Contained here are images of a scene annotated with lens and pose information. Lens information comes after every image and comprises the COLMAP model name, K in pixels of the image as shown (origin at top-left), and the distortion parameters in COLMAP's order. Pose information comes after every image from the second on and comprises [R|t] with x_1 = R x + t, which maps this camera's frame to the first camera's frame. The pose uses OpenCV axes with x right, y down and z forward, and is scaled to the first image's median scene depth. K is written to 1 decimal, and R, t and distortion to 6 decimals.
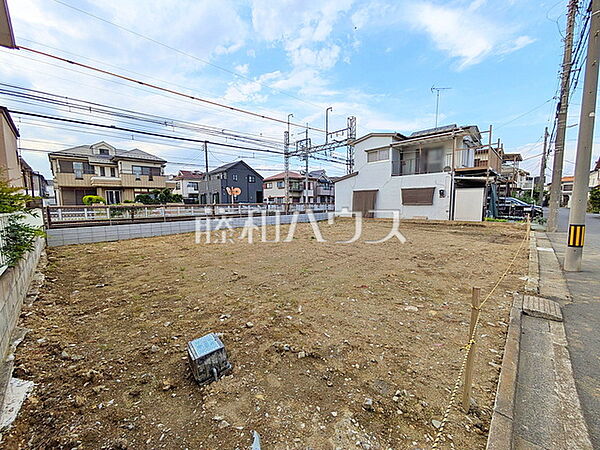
lens RADIAL K [[238.5, 0, 301.4], [0, 238.5, 224.6], [0, 0, 1]] dist [-0.000941, 0.001364]
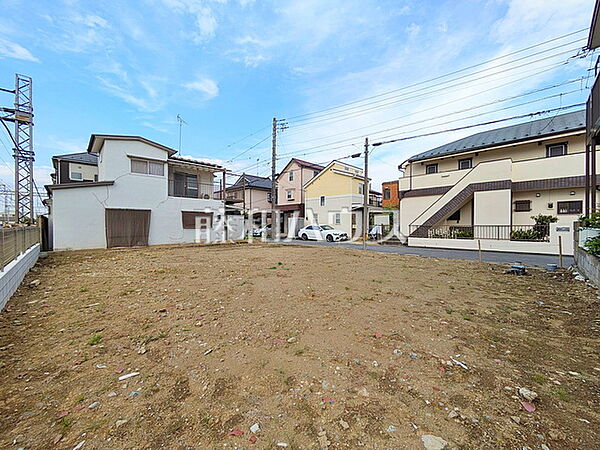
lens RADIAL K [[238.5, 0, 302.3], [0, 238.5, 224.0], [0, 0, 1]] dist [-0.000941, 0.001364]
pose [[-0.000052, 0.001969, 0.999998, -1.297251], [0.093459, 0.995621, -0.001956, -0.129425], [-0.995623, 0.093458, -0.000235, 1.319452]]
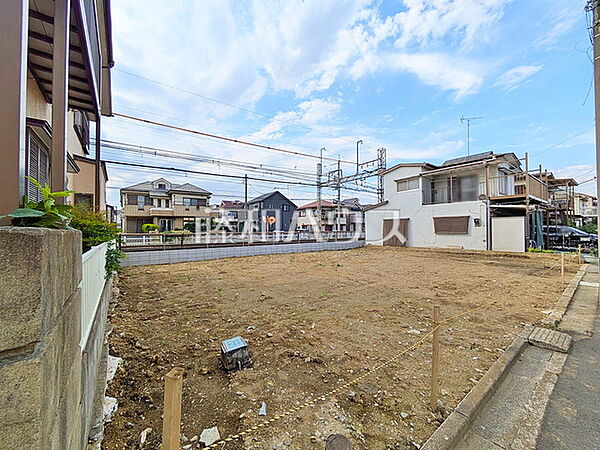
lens RADIAL K [[238.5, 0, 302.2], [0, 238.5, 223.9], [0, 0, 1]] dist [-0.000941, 0.001364]
pose [[0.990124, 0.000251, -0.140193, 0.051499], [-0.016529, 0.993233, -0.114959, -0.003625], [0.139216, 0.116140, 0.983428, -0.106156]]
